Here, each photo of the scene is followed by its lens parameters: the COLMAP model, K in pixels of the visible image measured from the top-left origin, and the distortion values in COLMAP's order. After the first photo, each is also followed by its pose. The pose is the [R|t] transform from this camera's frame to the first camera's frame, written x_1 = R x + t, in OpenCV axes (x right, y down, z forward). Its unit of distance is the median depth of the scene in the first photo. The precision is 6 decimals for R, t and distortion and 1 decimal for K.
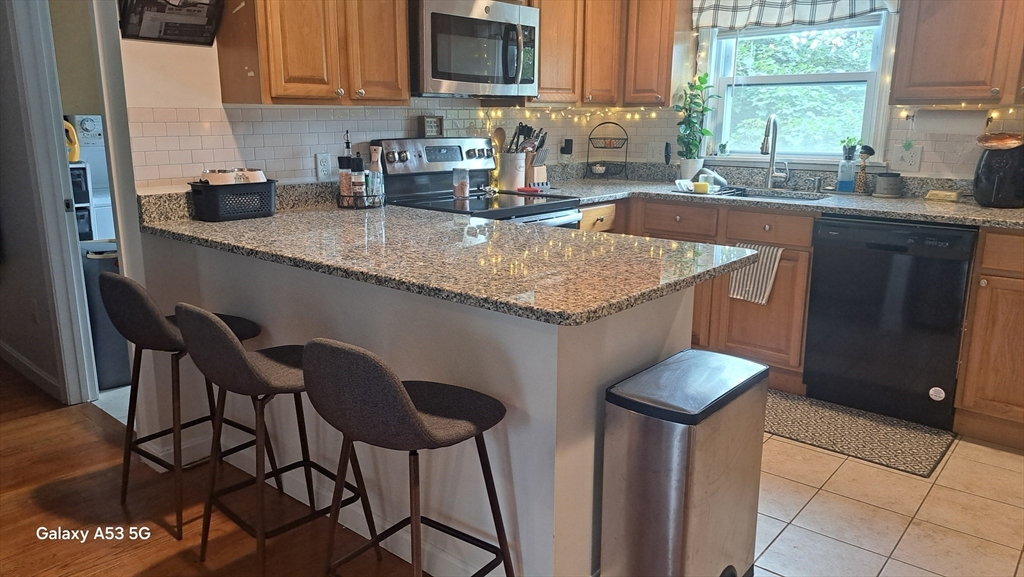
lens RADIAL K [[726.6, 0, 505.4], [0, 726.6, 289.1], [0, 0, 1]] dist [0.079873, -0.084340]
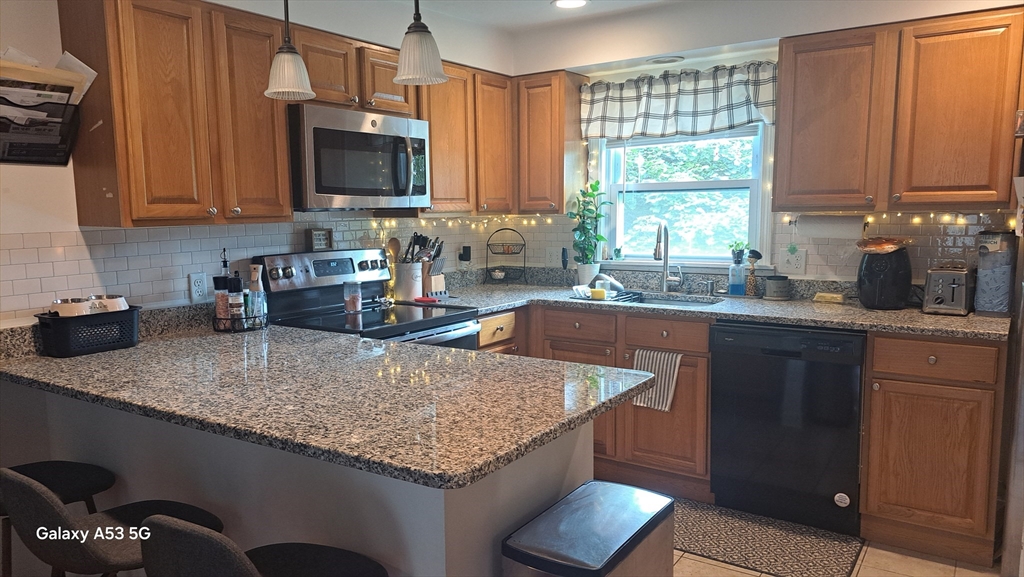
lens RADIAL K [[726.6, 0, 493.4], [0, 726.6, 307.2], [0, 0, 1]] dist [0.079873, -0.084340]
pose [[0.994026, -0.030648, 0.104749, 0.024910], [0.040785, 0.994541, -0.096044, -0.037834], [-0.101233, 0.099742, 0.989850, 0.044421]]
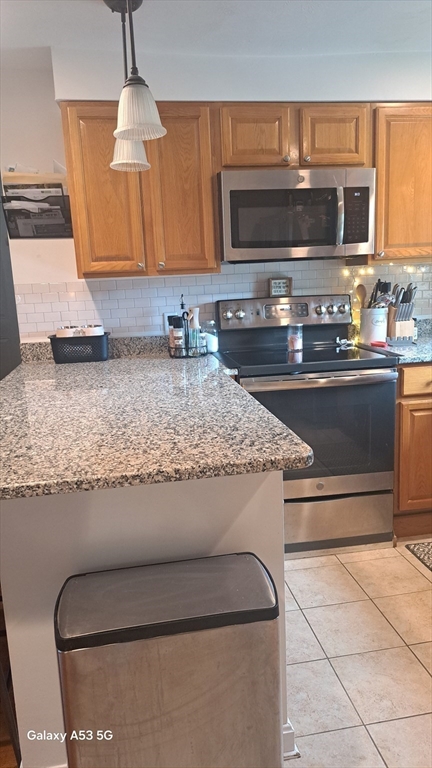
lens RADIAL K [[549.9, 0, 222.5], [0, 549.9, 385.3], [0, 0, 1]] dist [0.061115, -0.050690]
pose [[0.772500, 0.091394, -0.628404, 0.433005], [-0.104573, 0.994387, 0.016069, -0.085165], [0.626345, 0.053301, 0.777721, 0.324633]]
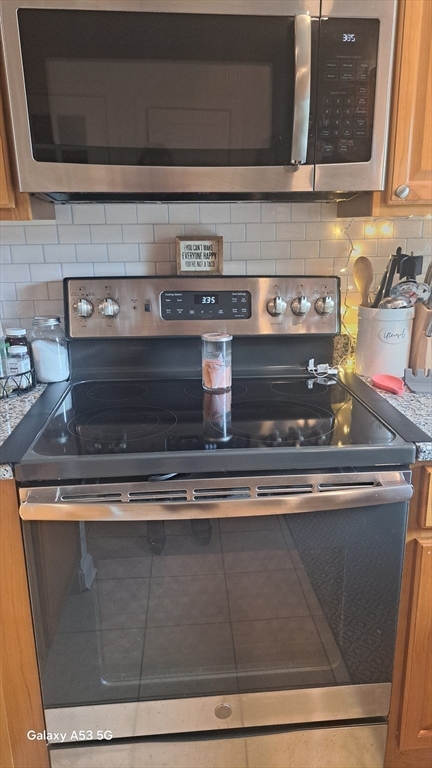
lens RADIAL K [[549.9, 0, 236.7], [0, 549.9, 385.5], [0, 0, 1]] dist [0.061115, -0.050690]
pose [[0.729342, 0.189015, -0.657520, 0.250353], [-0.151748, 0.981832, 0.113921, -0.200083], [0.667108, 0.016689, 0.744774, 0.796415]]
